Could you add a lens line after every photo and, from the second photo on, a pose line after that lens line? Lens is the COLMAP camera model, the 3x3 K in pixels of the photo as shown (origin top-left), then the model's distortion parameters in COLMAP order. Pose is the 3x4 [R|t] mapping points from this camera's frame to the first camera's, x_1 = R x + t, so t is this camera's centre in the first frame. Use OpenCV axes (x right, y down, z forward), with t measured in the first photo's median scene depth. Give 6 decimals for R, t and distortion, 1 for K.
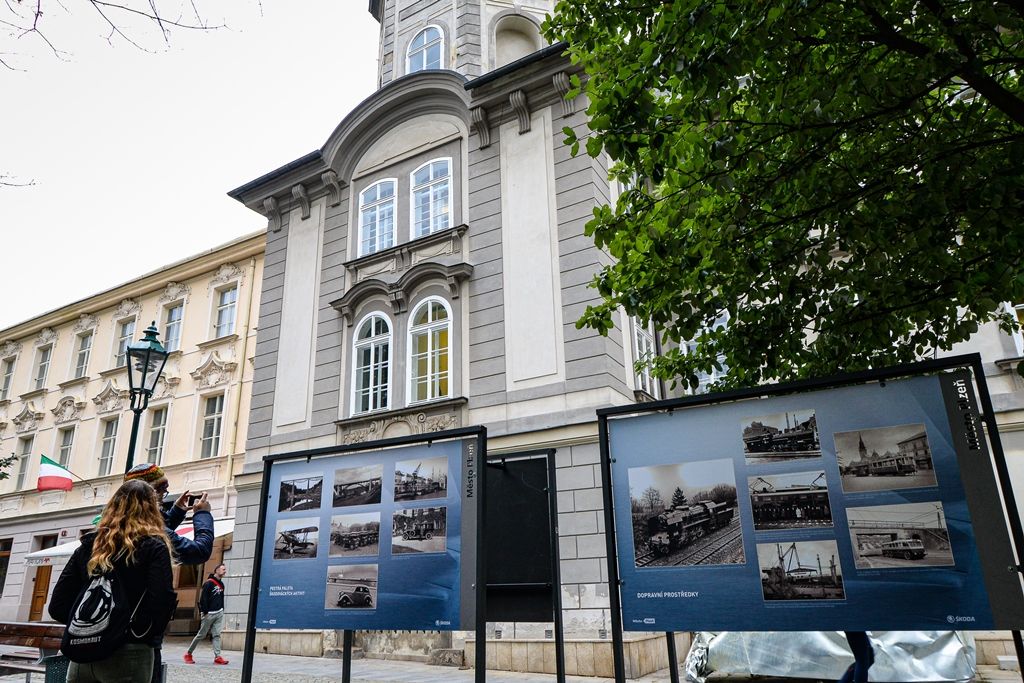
lens RADIAL K [[716.9, 0, 512.2], [0, 716.9, 343.1], [0, 0, 1]] dist [0.030948, -0.000552]
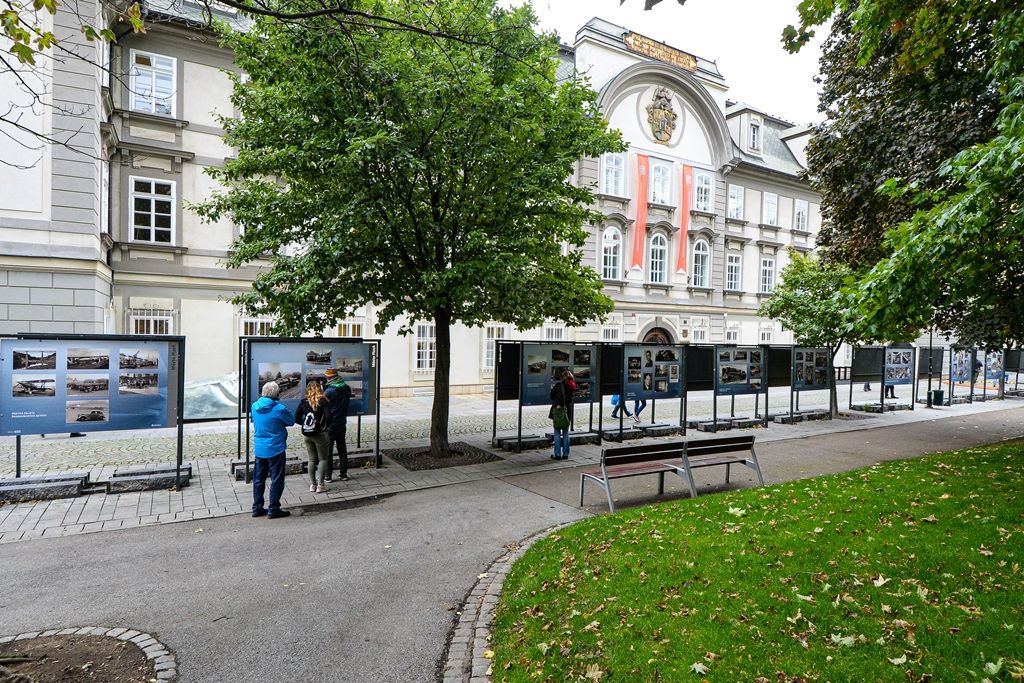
lens RADIAL K [[566.3, 0, 513.1], [0, 566.3, 343.0], [0, 0, 1]] dist [-0.008866, -0.002541]
pose [[0.504903, 0.015043, 0.863045, -0.948760], [-0.312590, 0.935169, 0.166574, -0.430912], [-0.804587, -0.353883, 0.476872, -0.550412]]
